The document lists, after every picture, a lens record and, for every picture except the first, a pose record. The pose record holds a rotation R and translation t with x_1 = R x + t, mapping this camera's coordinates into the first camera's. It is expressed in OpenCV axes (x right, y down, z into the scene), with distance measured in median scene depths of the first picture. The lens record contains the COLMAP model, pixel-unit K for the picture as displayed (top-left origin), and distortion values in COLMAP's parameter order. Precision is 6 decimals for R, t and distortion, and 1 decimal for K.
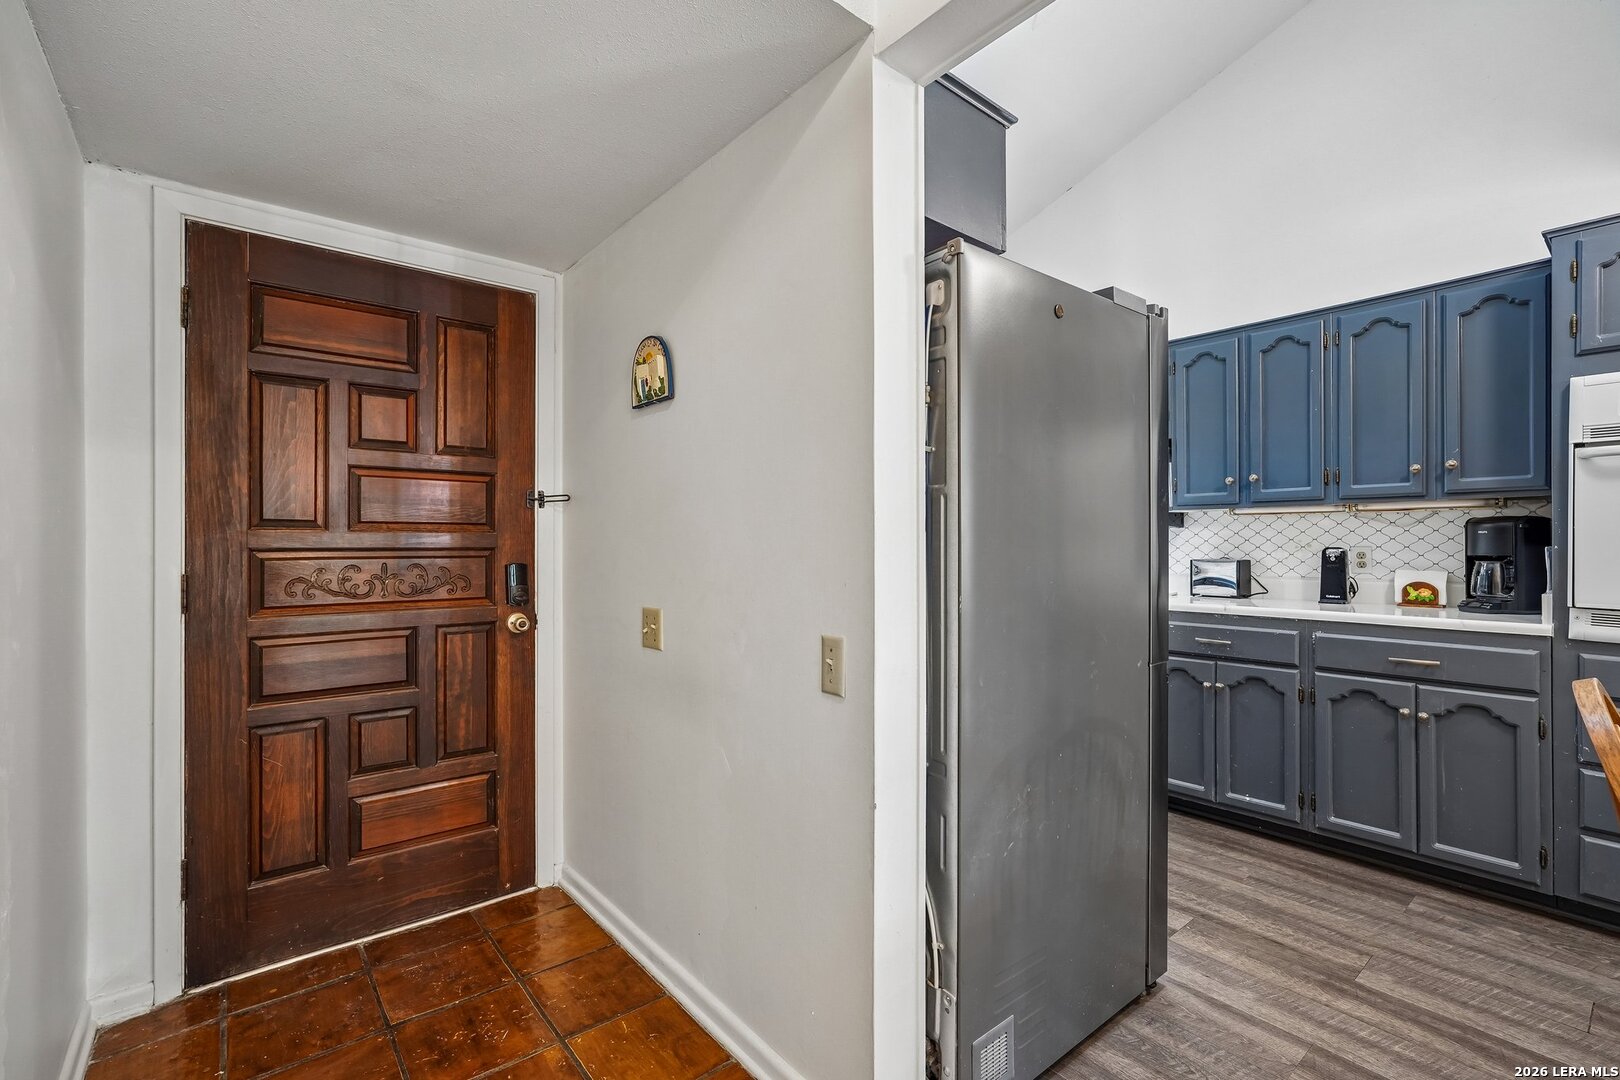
lens RADIAL K [[708.9, 0, 811.2], [0, 708.9, 548.5], [0, 0, 1]] dist [0.000237, 0.001811]
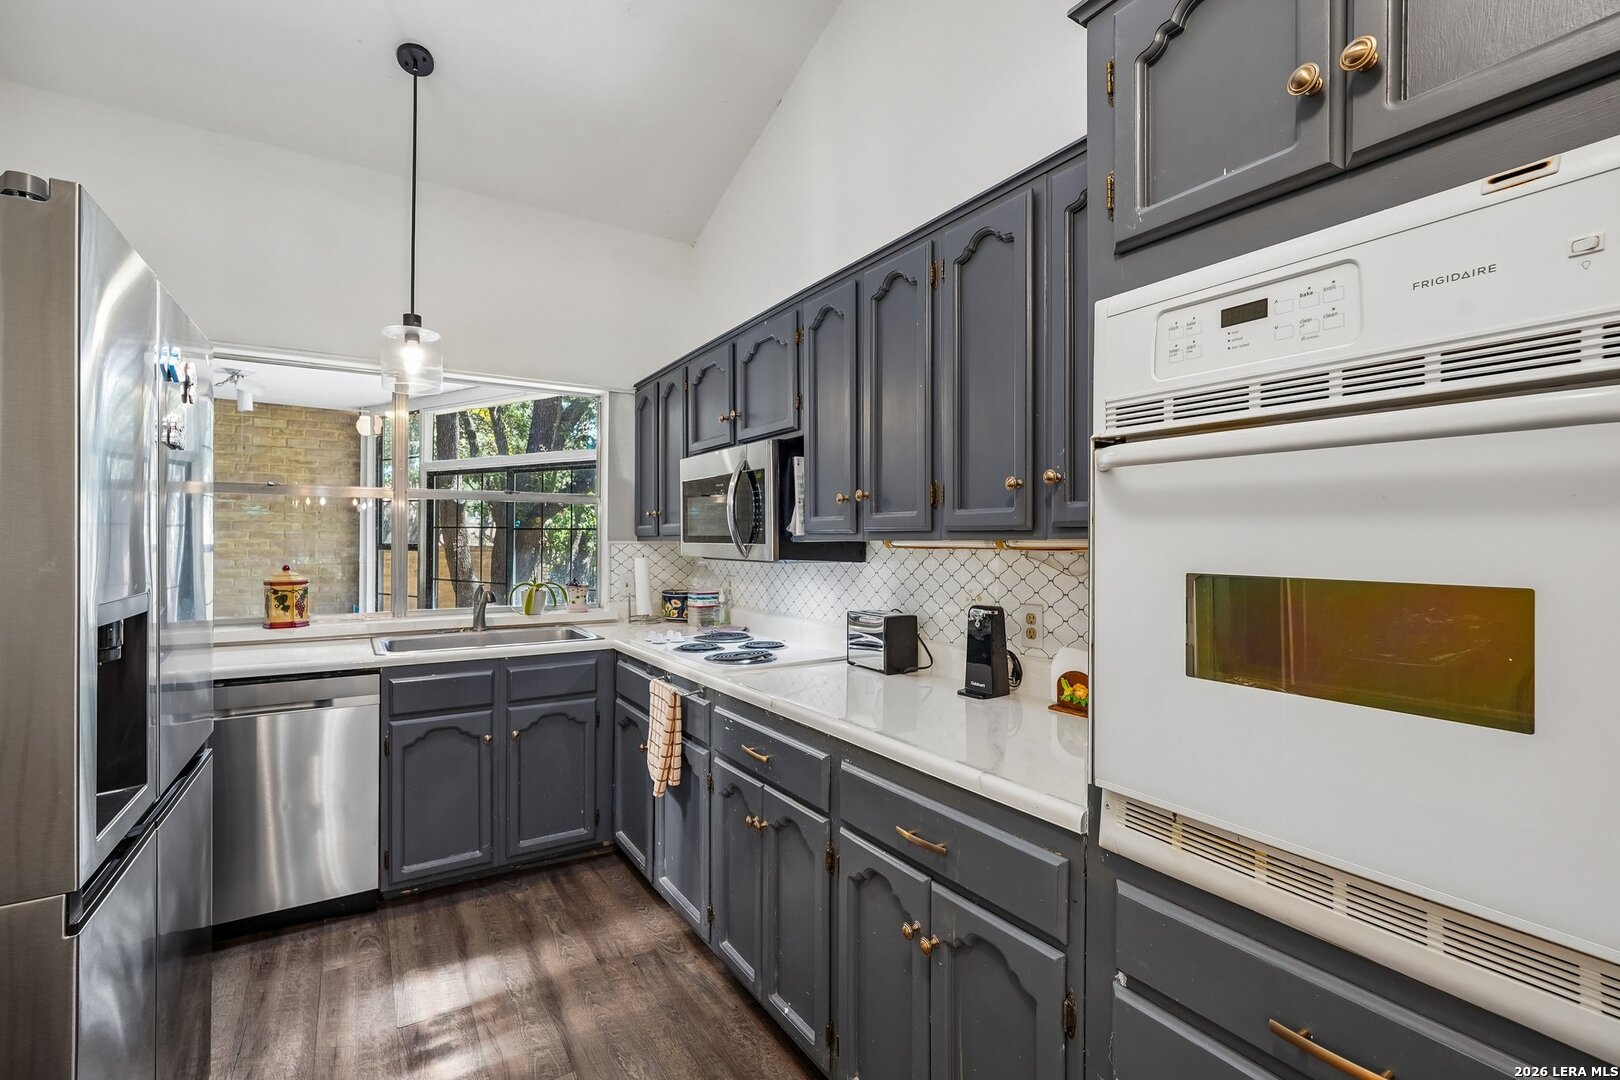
lens RADIAL K [[708.9, 0, 800.2], [0, 708.9, 541.4], [0, 0, 1]] dist [0.000237, 0.001811]
pose [[0.989171, 0.006488, -0.146627, 0.709404], [-0.007786, 0.999935, -0.008274, -0.055138], [0.146563, 0.009326, 0.989157, 0.375635]]
